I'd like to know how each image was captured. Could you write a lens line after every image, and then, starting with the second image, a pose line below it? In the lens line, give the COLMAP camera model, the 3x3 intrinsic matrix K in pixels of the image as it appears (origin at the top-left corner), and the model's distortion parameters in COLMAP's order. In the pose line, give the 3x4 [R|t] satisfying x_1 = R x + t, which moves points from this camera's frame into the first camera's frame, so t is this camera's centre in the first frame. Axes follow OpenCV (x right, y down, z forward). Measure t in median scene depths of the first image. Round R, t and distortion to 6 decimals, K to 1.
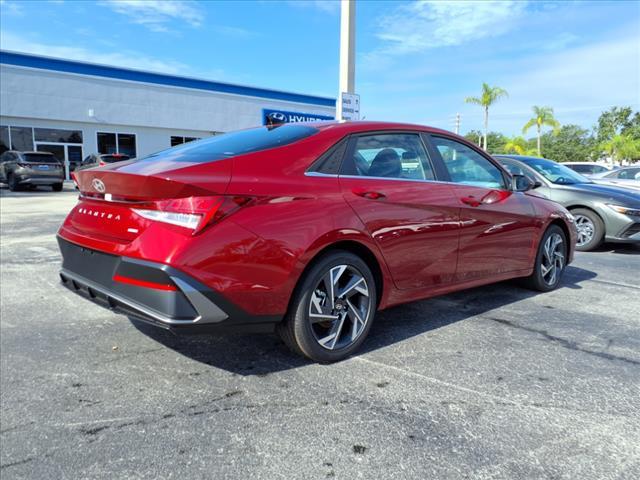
lens RADIAL K [[510.3, 0, 316.2], [0, 510.3, 239.3], [0, 0, 1]] dist [0.040140, -0.035827]
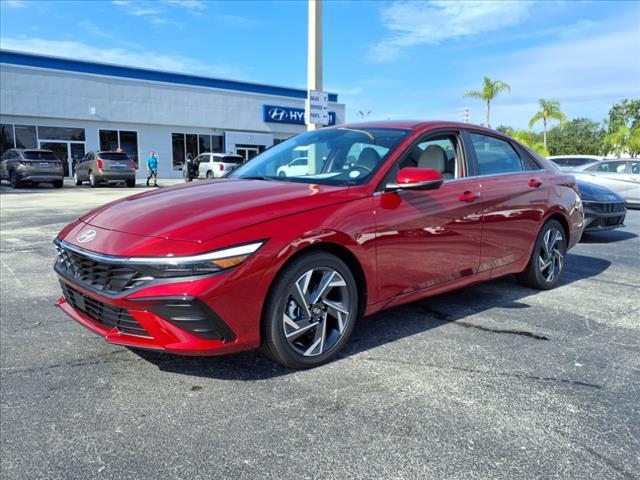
lens RADIAL K [[510.3, 0, 318.7], [0, 510.3, 246.2], [0, 0, 1]] dist [0.040140, -0.035827]
pose [[0.999815, -0.004450, -0.018721, 0.029021], [0.004848, 0.999762, 0.021251, 0.002883], [0.018622, -0.021338, 0.999599, -0.016352]]
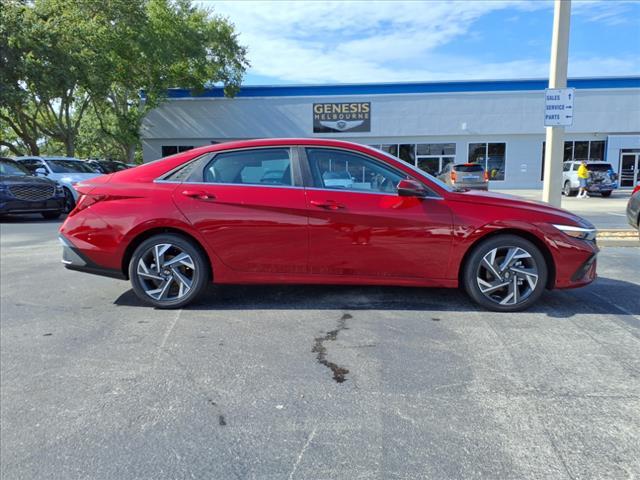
lens RADIAL K [[510.3, 0, 319.6], [0, 510.3, 238.5], [0, 0, 1]] dist [0.040140, -0.035827]
pose [[0.702775, 0.063780, -0.708548, 0.145723], [-0.075106, 0.997059, 0.015256, -0.002128], [0.707437, 0.042495, 0.705498, 0.027776]]
